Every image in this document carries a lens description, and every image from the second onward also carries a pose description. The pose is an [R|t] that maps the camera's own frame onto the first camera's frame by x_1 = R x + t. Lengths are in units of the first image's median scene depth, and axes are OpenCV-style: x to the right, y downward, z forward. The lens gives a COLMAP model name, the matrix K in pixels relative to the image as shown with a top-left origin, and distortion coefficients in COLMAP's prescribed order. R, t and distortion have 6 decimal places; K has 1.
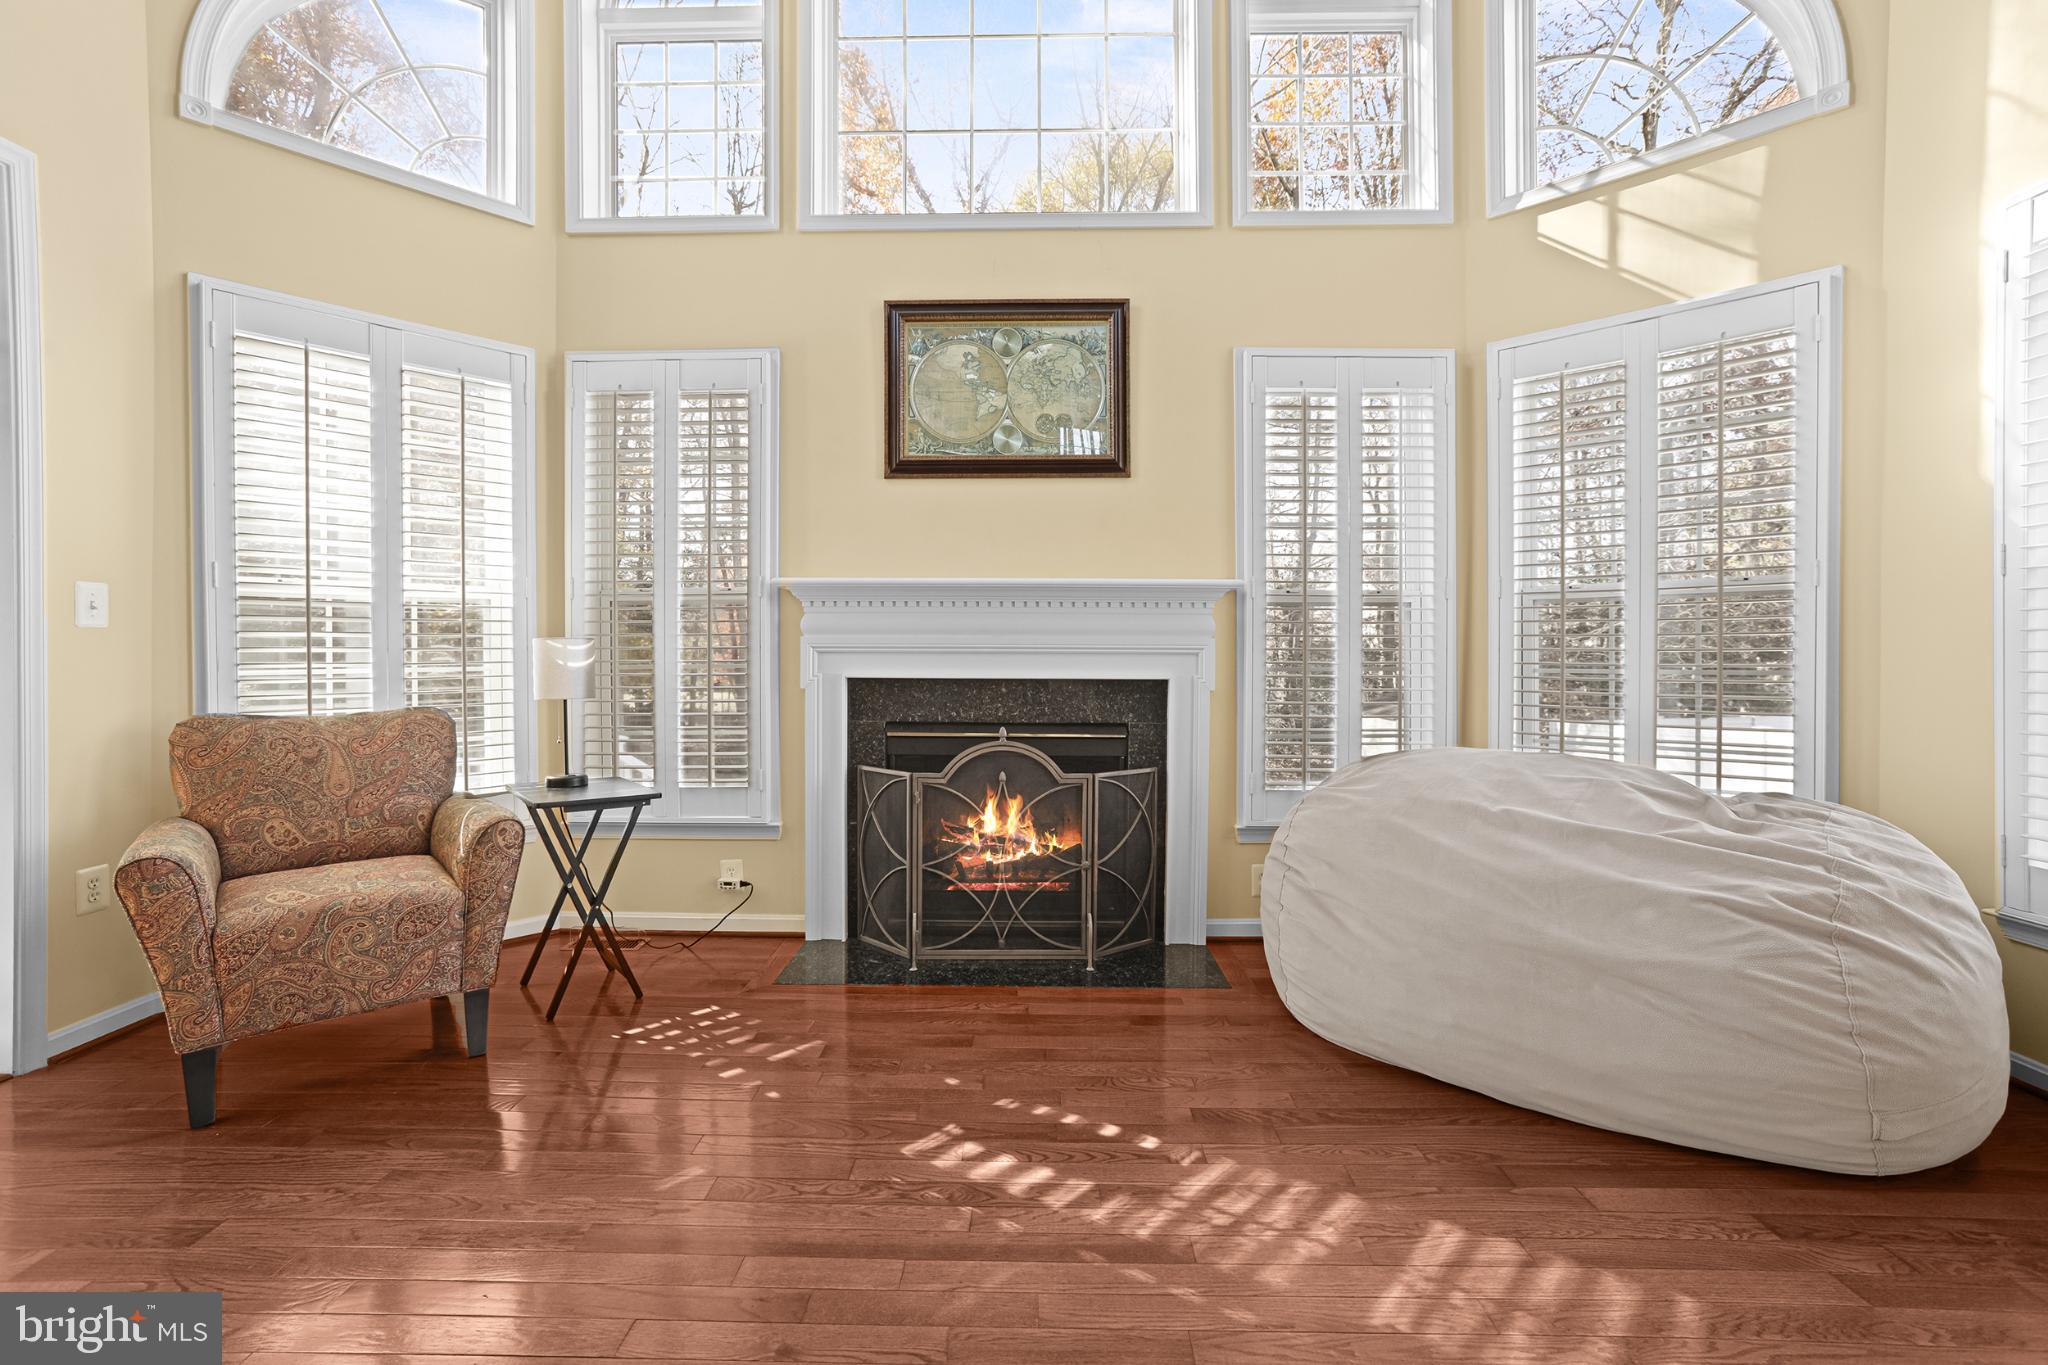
lens RADIAL K [[935.0, 0, 1032.6], [0, 935.0, 631.2], [0, 0, 1]] dist [-0.064880, 0.018629]
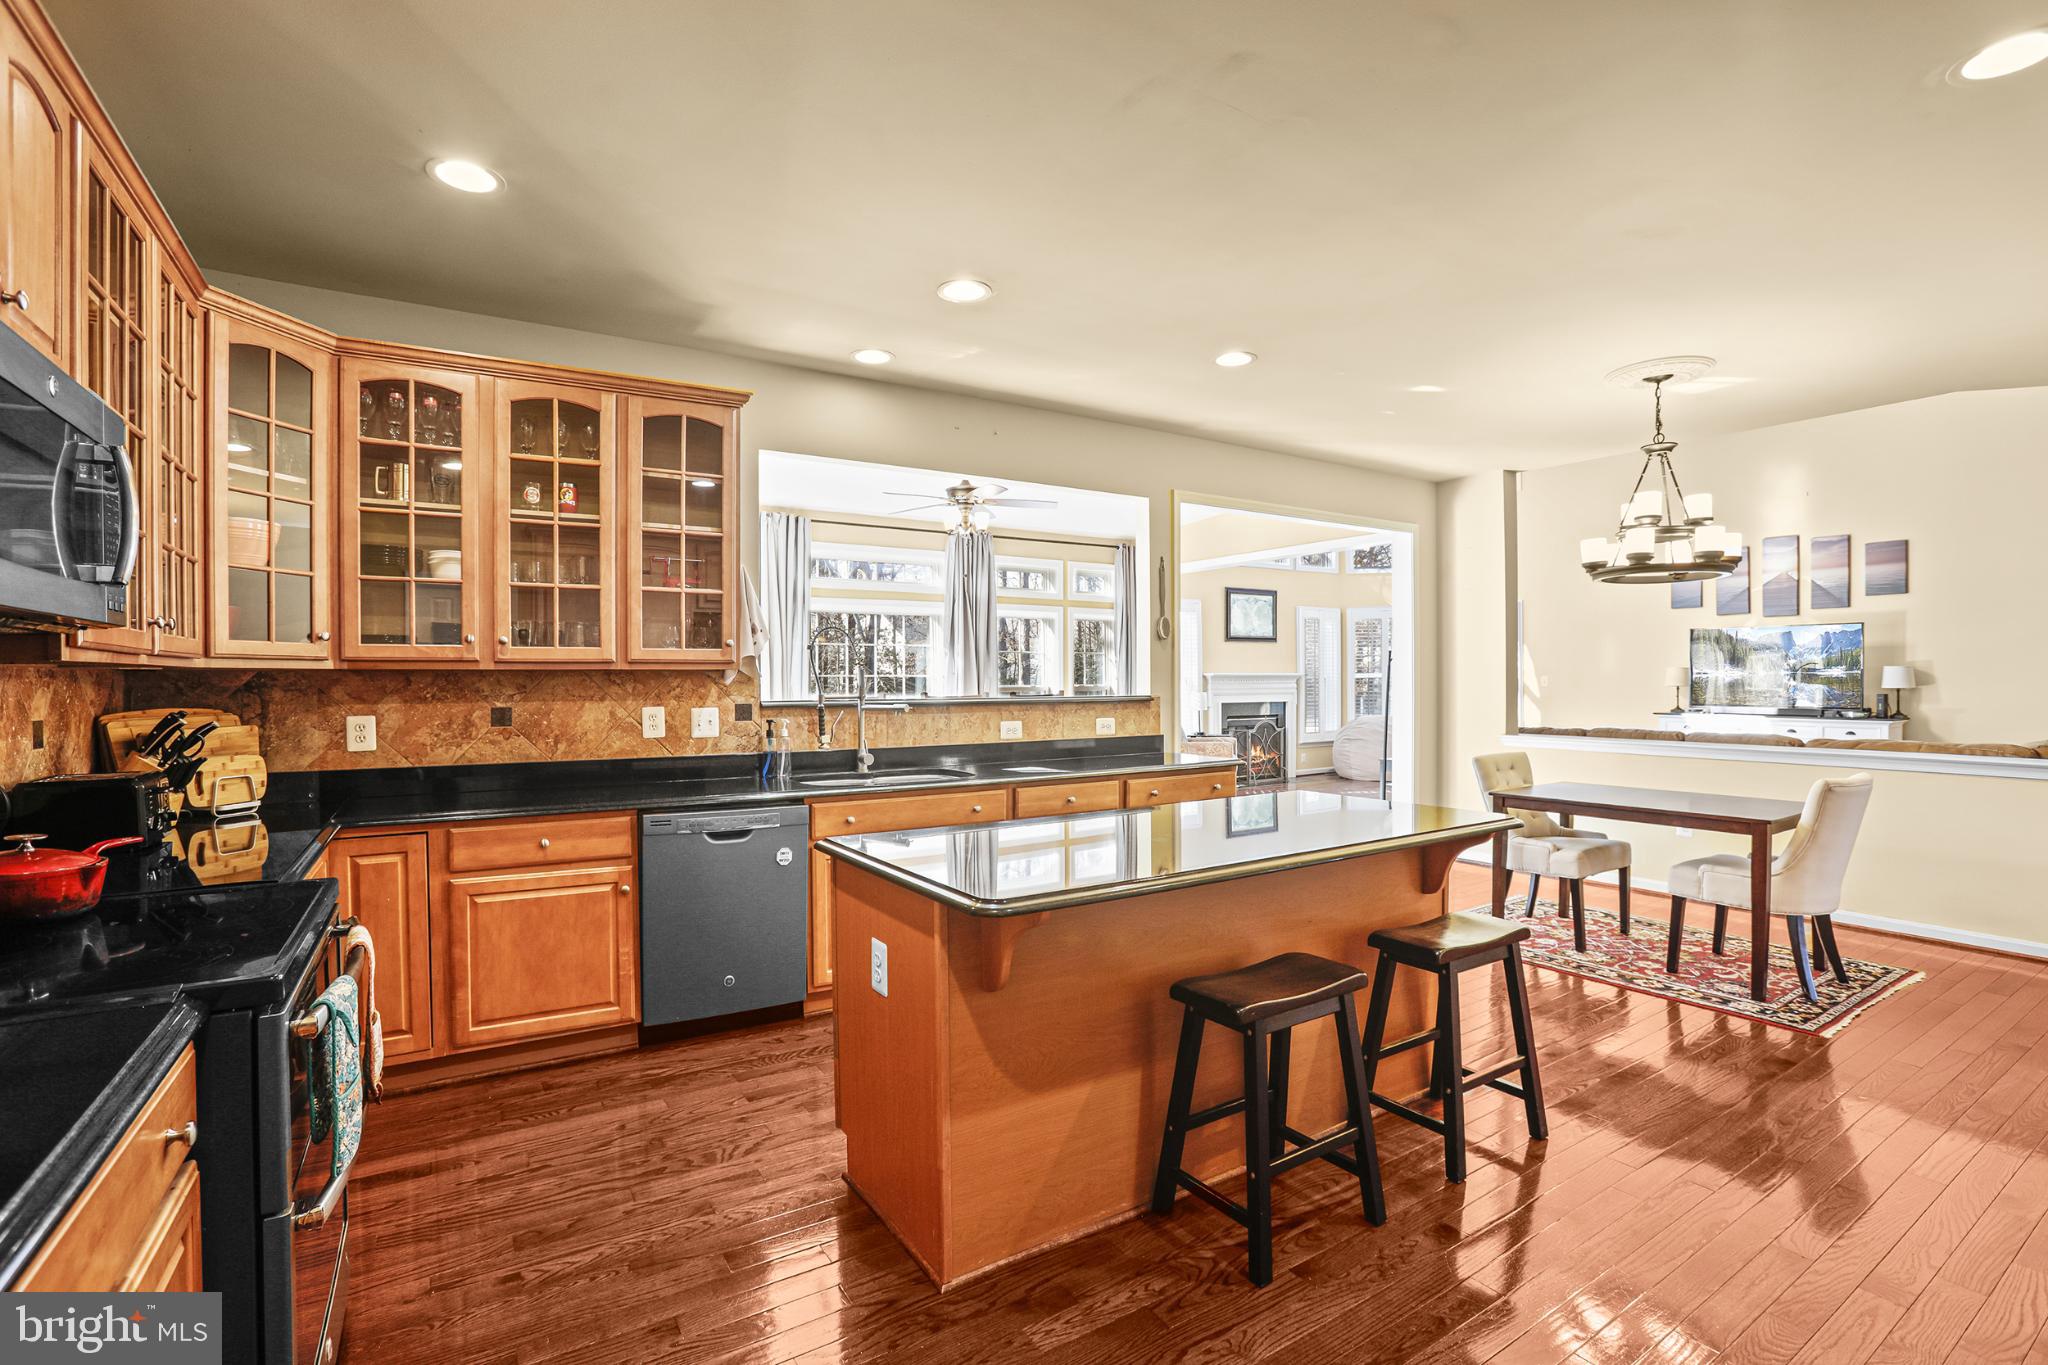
lens RADIAL K [[935.0, 0, 1018.4], [0, 935.0, 687.6], [0, 0, 1]] dist [-0.064880, 0.018629]
pose [[0.840352, -0.011467, 0.541920, -2.521377], [0.007854, 0.999929, 0.008980, -0.038675], [-0.541985, -0.003290, 0.840382, -1.347115]]
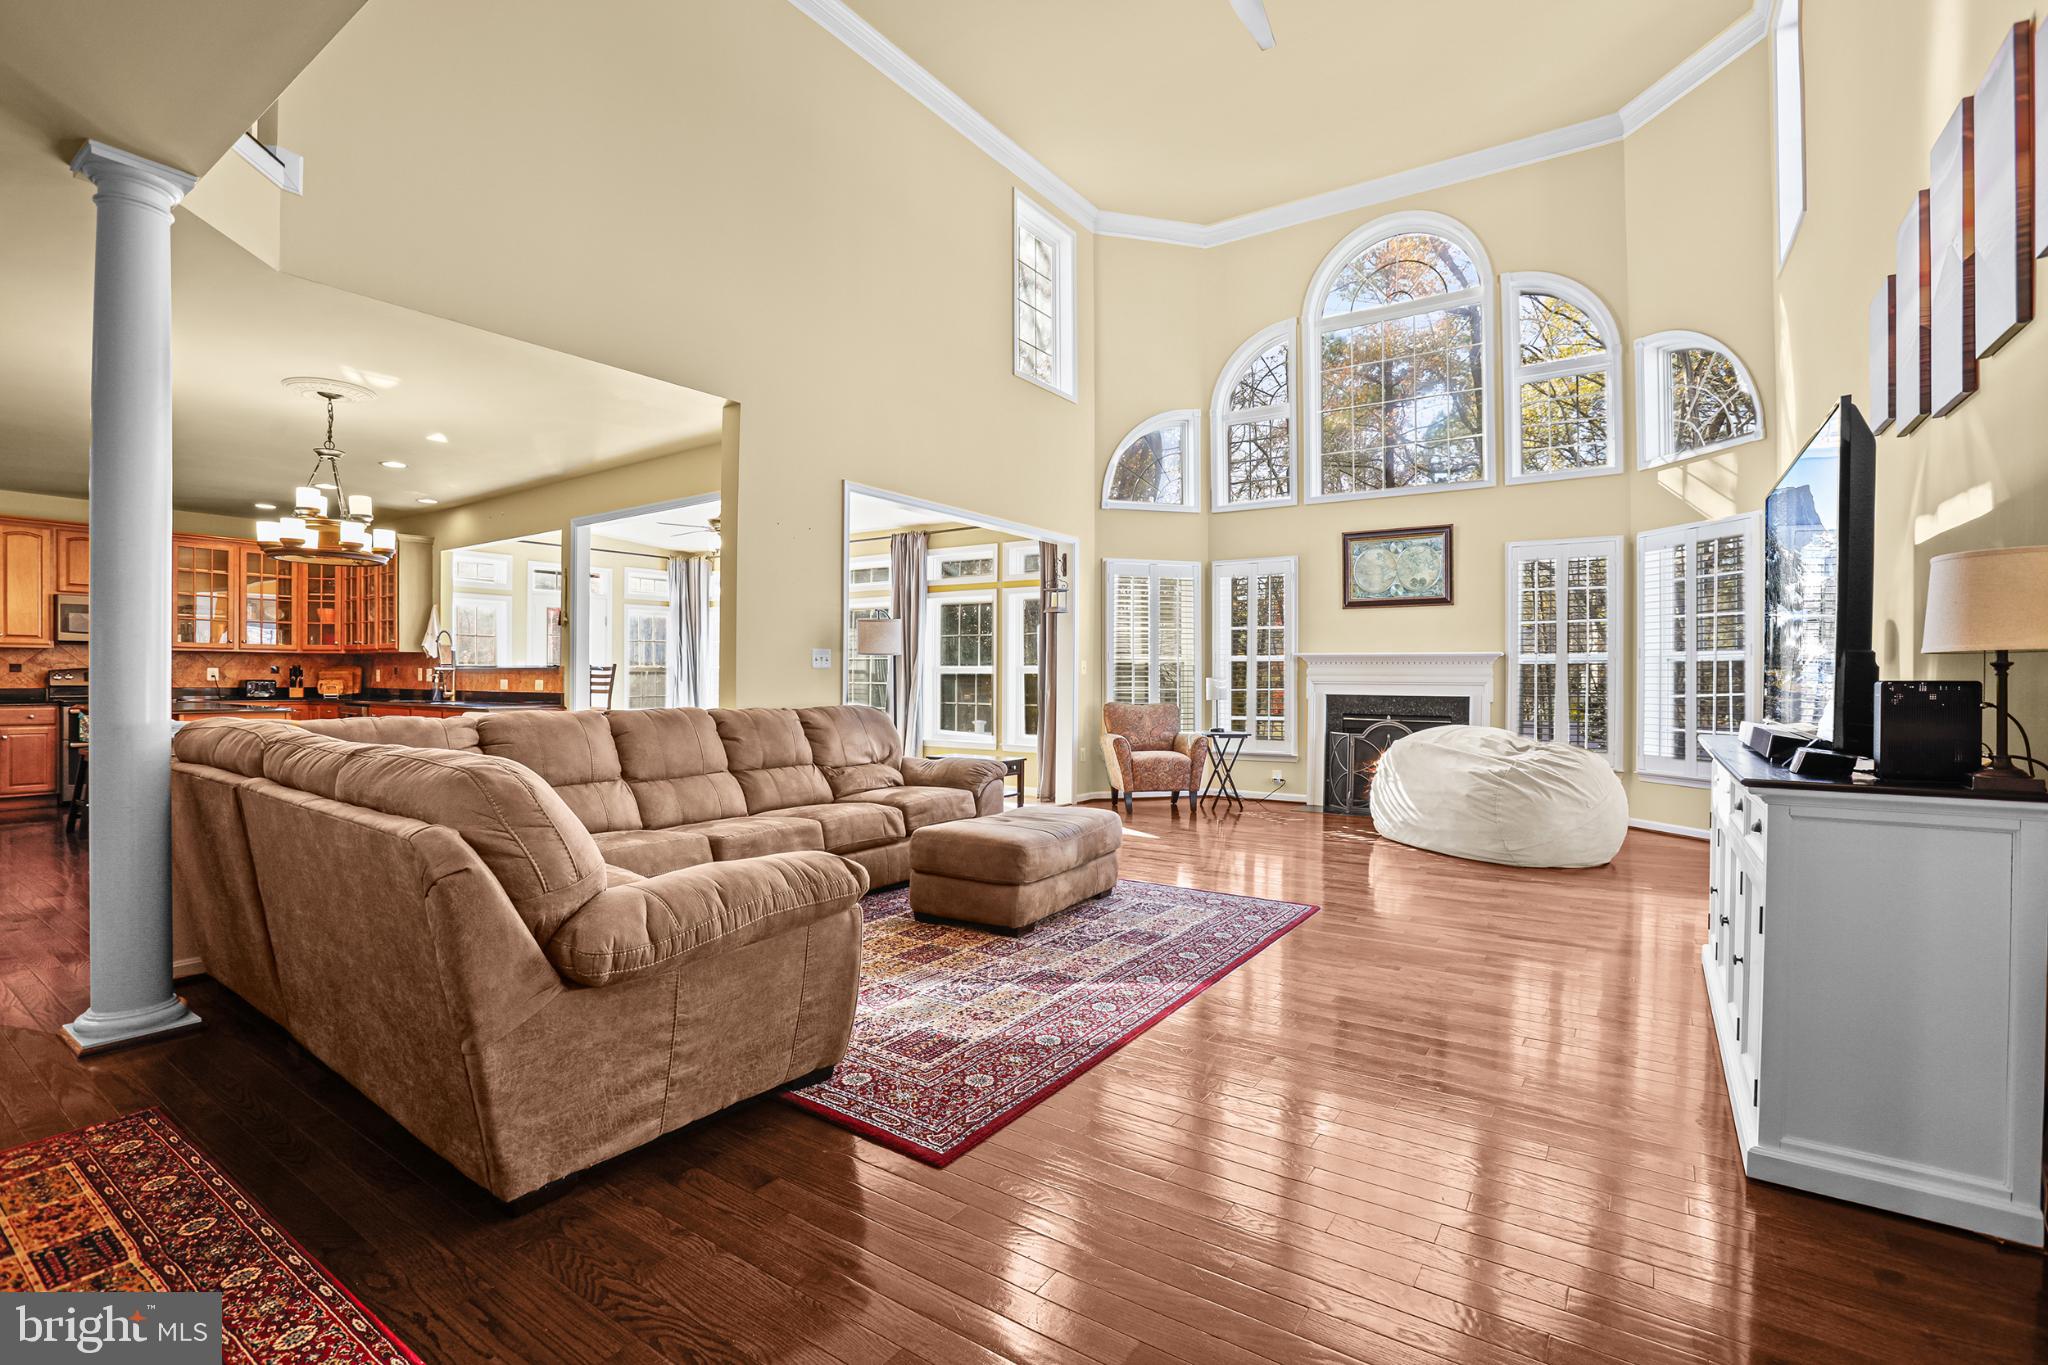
lens RADIAL K [[935.0, 0, 1042.7], [0, 935.0, 685.8], [0, 0, 1]] dist [-0.064880, 0.018629]
pose [[0.840210, 0.005004, -0.542239, 0.483172], [-0.004609, 0.999987, 0.002087, 0.024926], [0.542242, 0.000745, 0.840222, -1.388879]]
